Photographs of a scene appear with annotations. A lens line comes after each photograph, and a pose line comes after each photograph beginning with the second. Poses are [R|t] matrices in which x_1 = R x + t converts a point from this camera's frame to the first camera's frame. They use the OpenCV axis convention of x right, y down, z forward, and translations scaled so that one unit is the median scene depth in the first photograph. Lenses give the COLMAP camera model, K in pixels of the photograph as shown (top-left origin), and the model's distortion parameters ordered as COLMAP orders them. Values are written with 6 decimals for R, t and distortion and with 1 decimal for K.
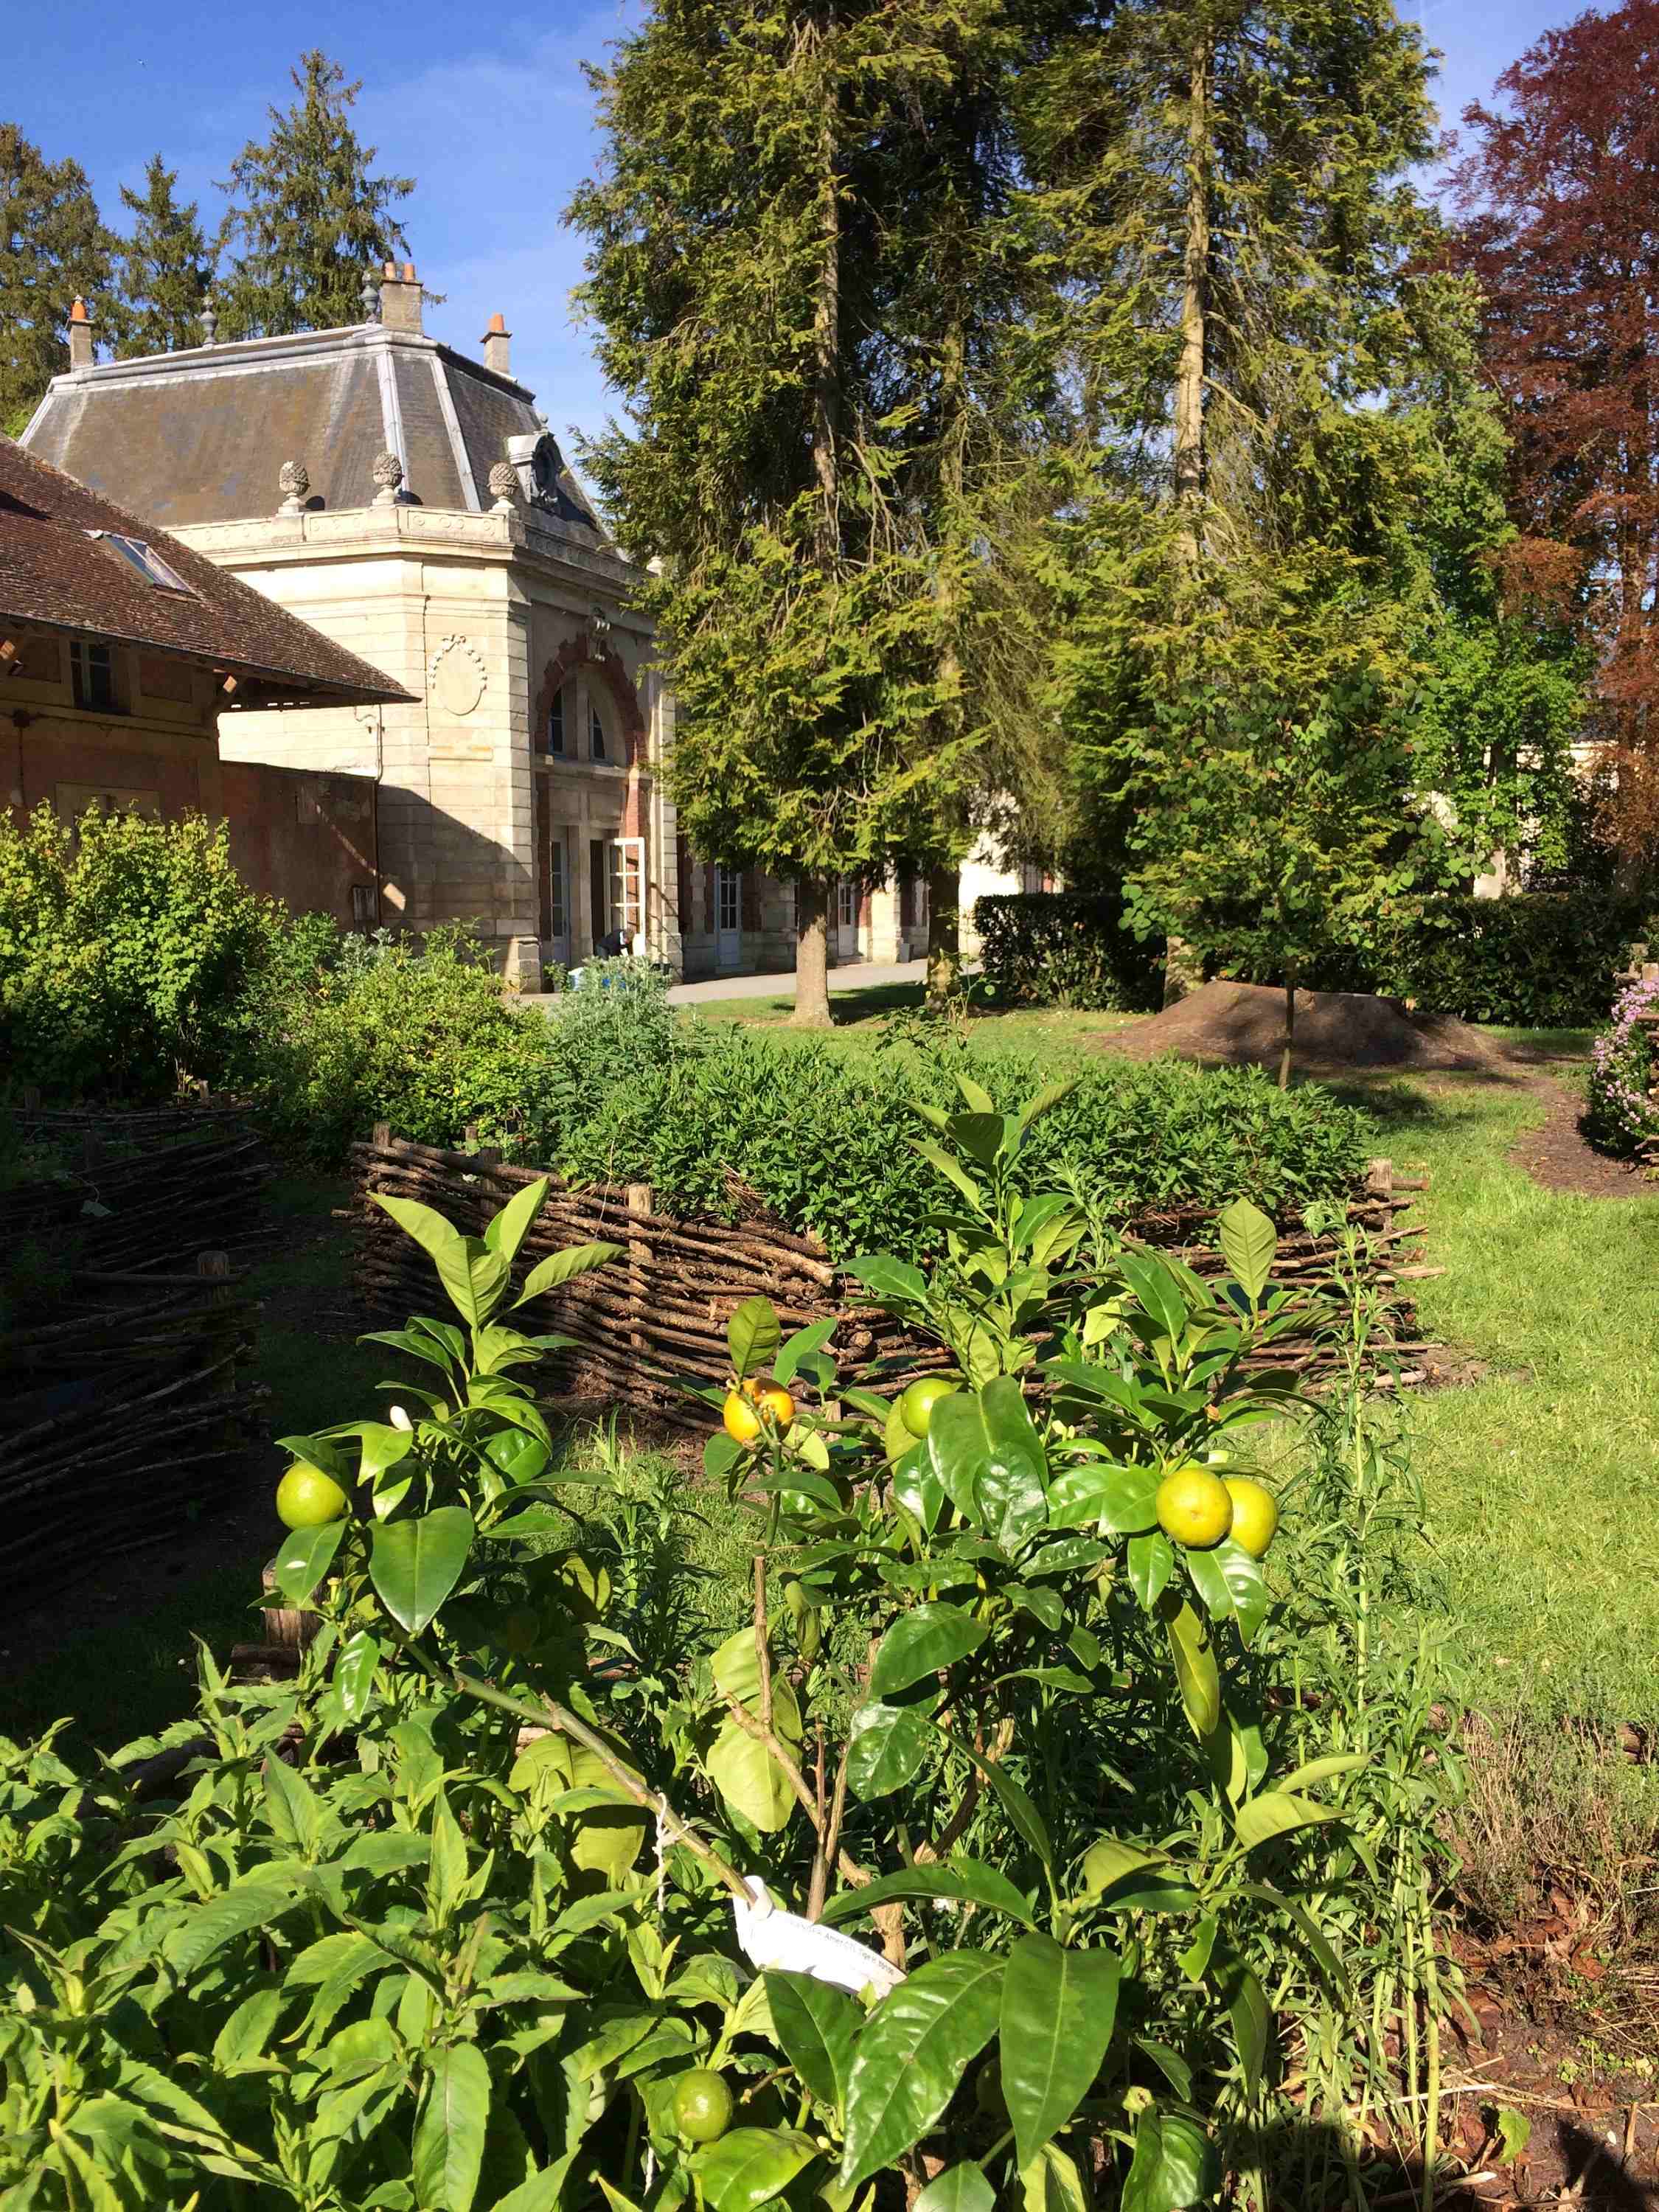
lens RADIAL K [[1914.4, 0, 837.5], [0, 1914.4, 1121.4], [0, 0, 1]] dist [0.064059, -0.071646]
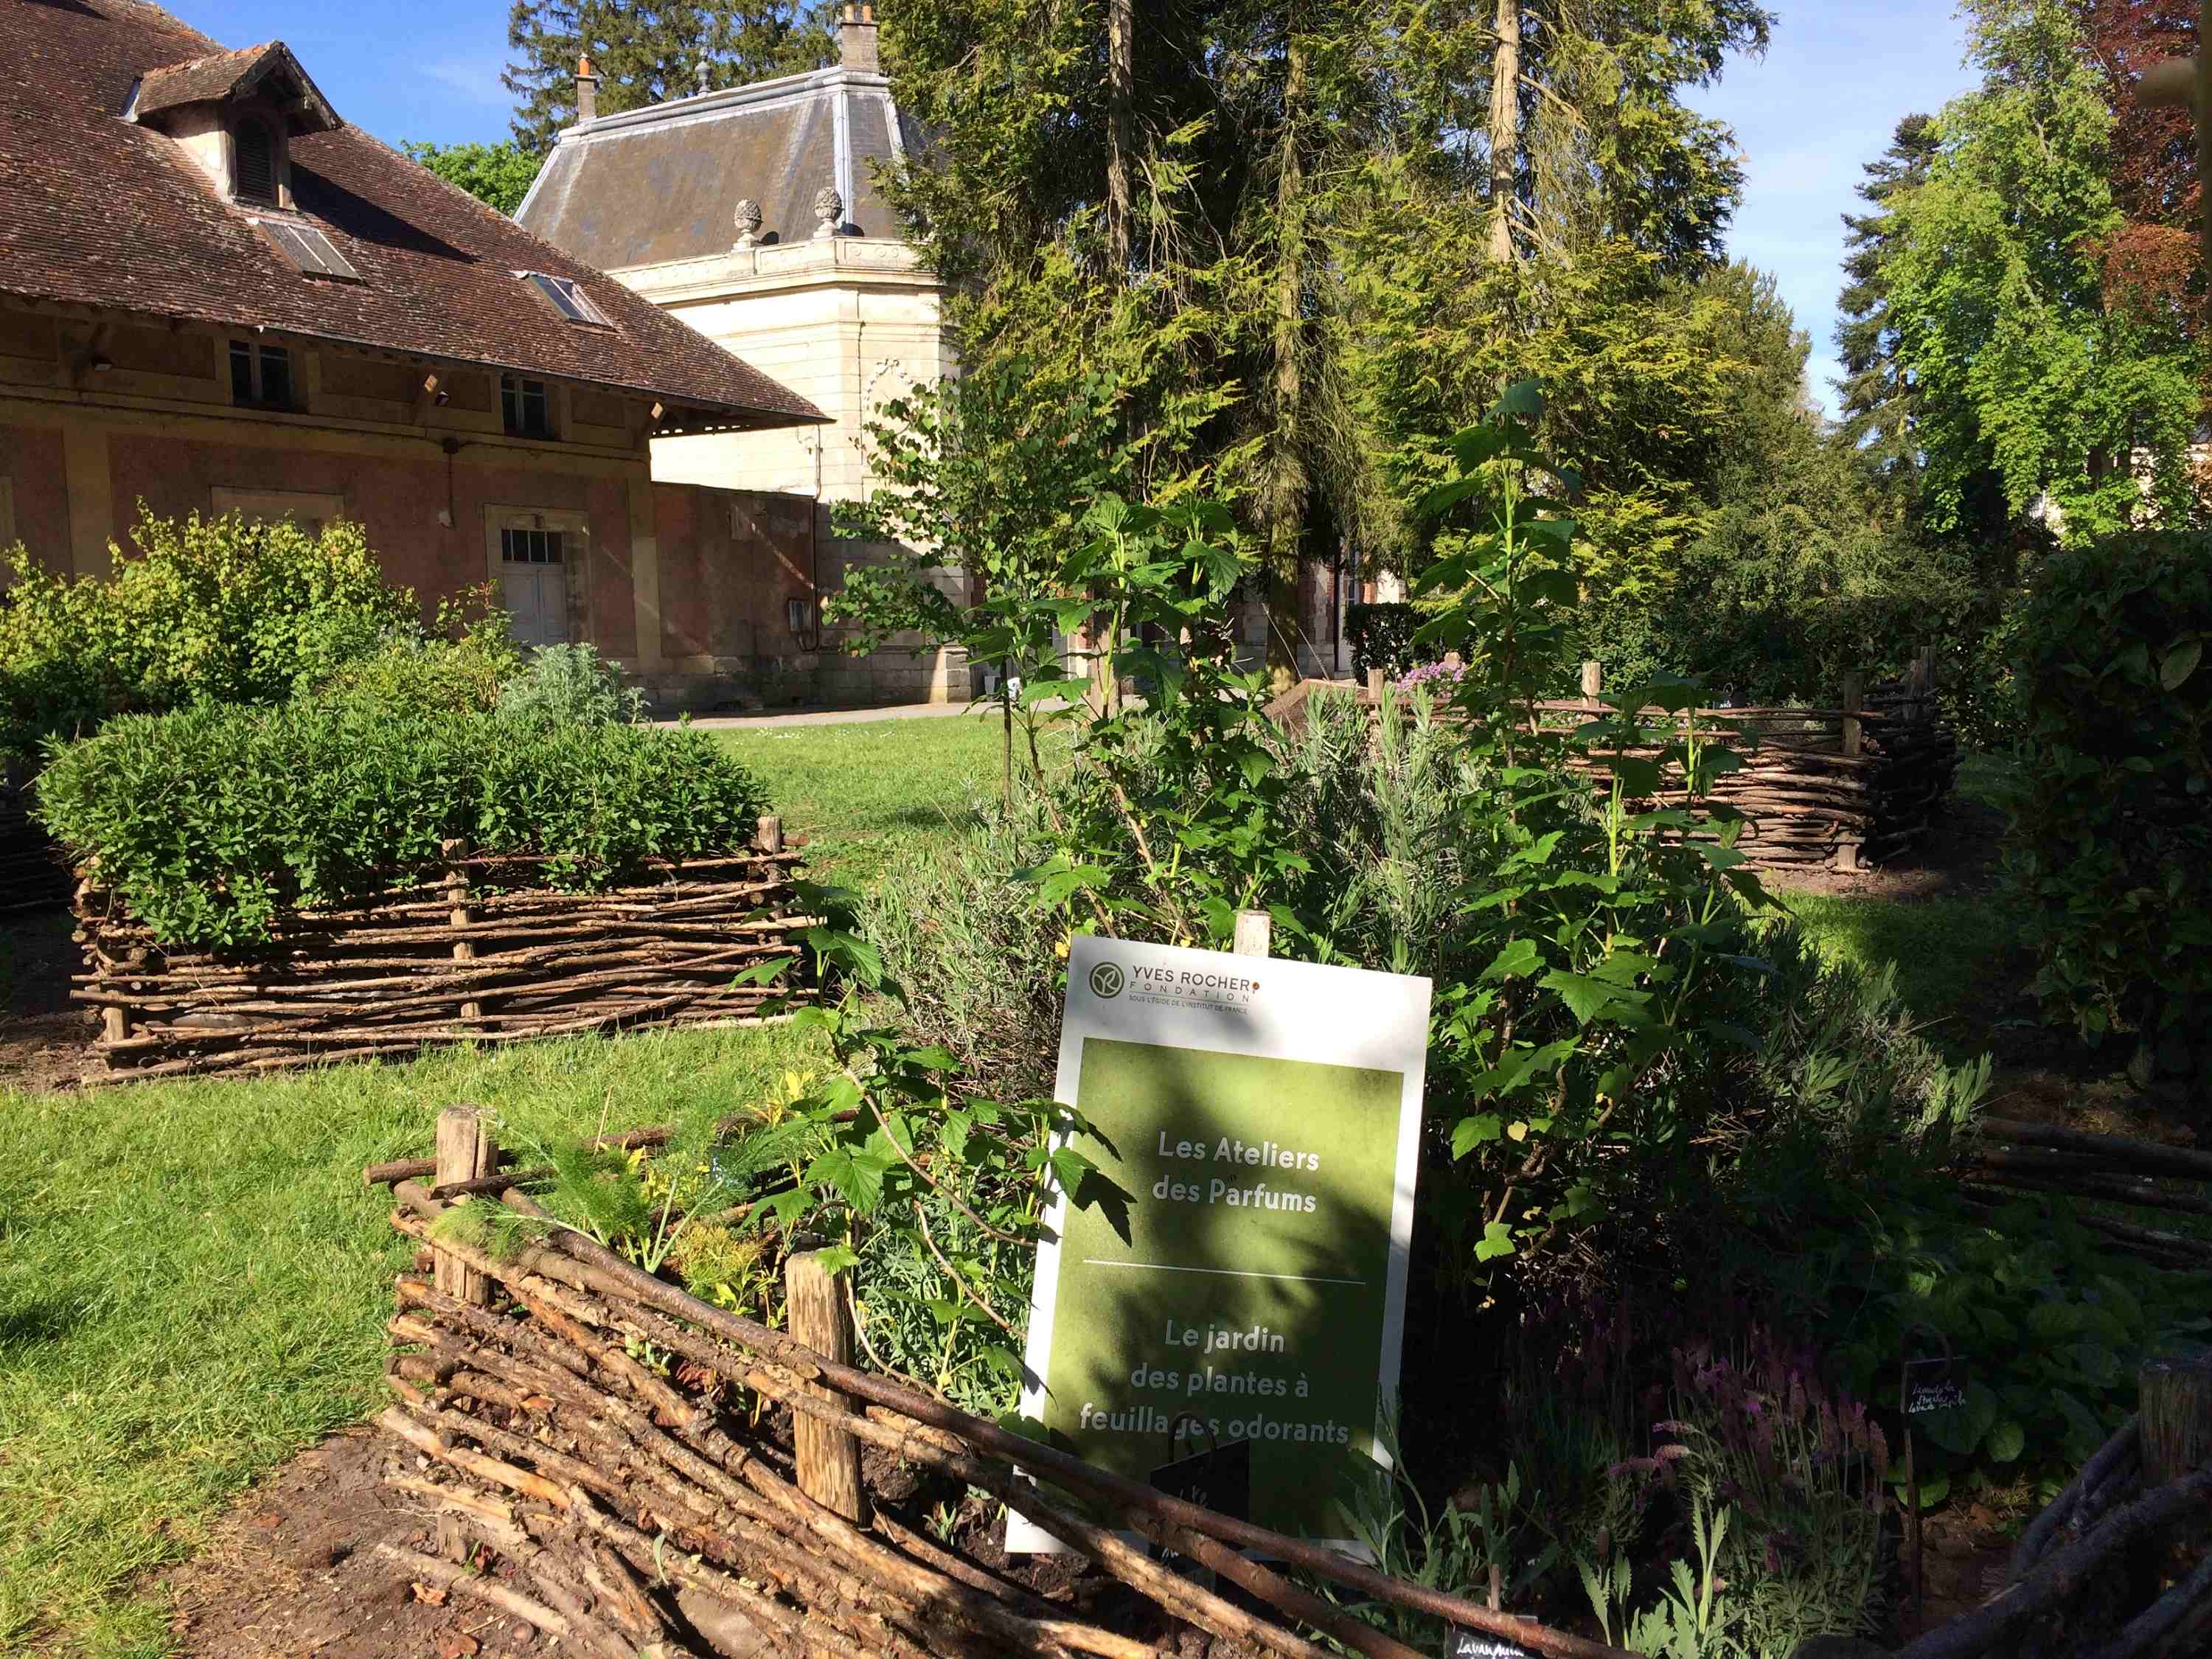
lens RADIAL K [[1914.4, 0, 1117.9], [0, 1914.4, 833.1], [0, 0, 1]] dist [0.064059, -0.071646]
pose [[0.983462, 0.018764, -0.180137, 0.121330], [-0.019492, 0.999807, -0.002272, 0.005127], [0.180060, 0.005746, 0.983639, -0.003821]]
